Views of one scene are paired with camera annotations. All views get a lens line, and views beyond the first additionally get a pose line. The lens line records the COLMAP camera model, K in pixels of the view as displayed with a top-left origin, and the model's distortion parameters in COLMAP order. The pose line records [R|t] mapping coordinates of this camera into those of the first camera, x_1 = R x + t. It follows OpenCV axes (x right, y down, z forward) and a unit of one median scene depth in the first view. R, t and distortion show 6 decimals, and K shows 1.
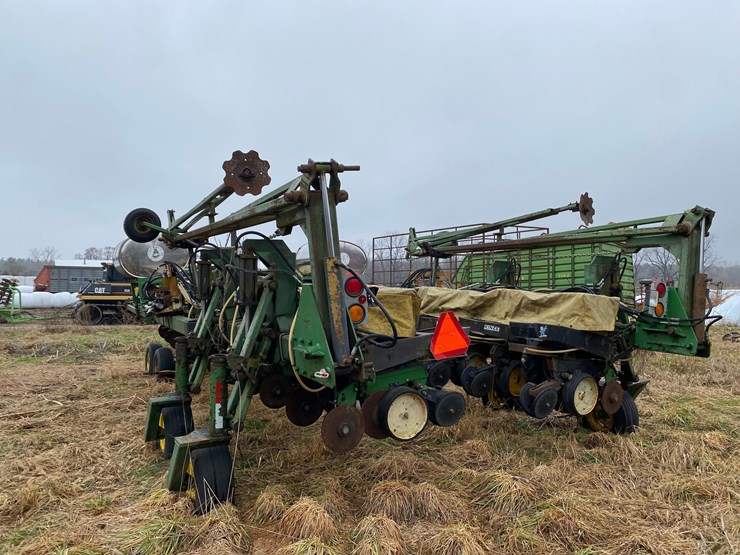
lens RADIAL K [[571.3, 0, 370.0], [0, 571.3, 277.5], [0, 0, 1]] dist [0.026209, -0.004889]
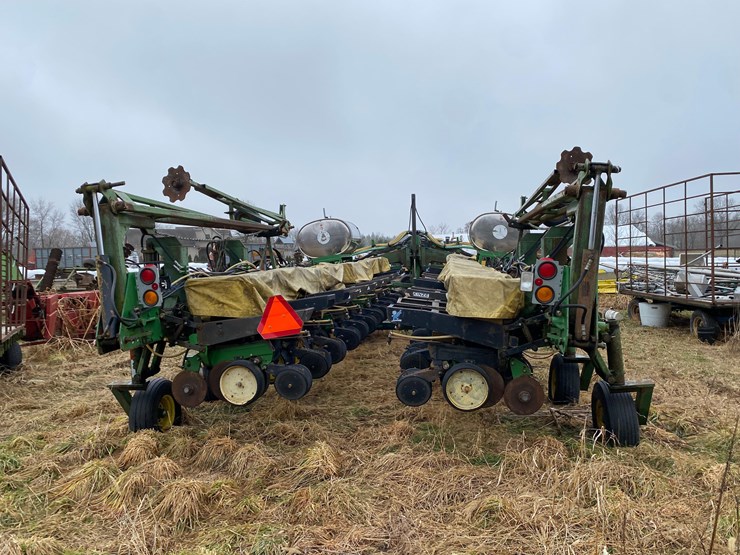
lens RADIAL K [[571.3, 0, 370.0], [0, 571.3, 277.5], [0, 0, 1]] dist [0.026209, -0.004889]
pose [[0.793082, -0.004539, -0.609098, 0.811385], [0.038935, 0.998305, 0.043256, -0.012203], [0.607869, -0.058020, 0.791915, 0.215076]]
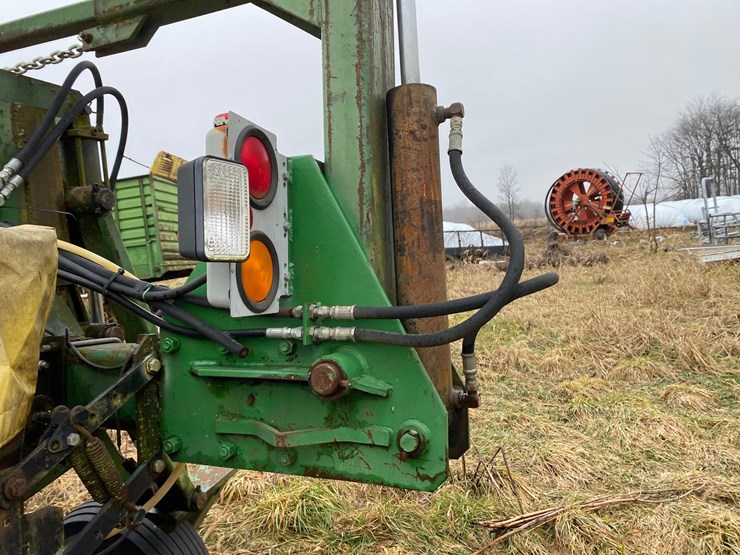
lens RADIAL K [[571.3, 0, 370.0], [0, 571.3, 277.5], [0, 0, 1]] dist [0.026209, -0.004889]
pose [[0.753706, -0.121279, 0.645925, 0.416034], [0.072186, 0.992156, 0.102056, 0.041528], [-0.653236, -0.030294, 0.756548, 0.847830]]
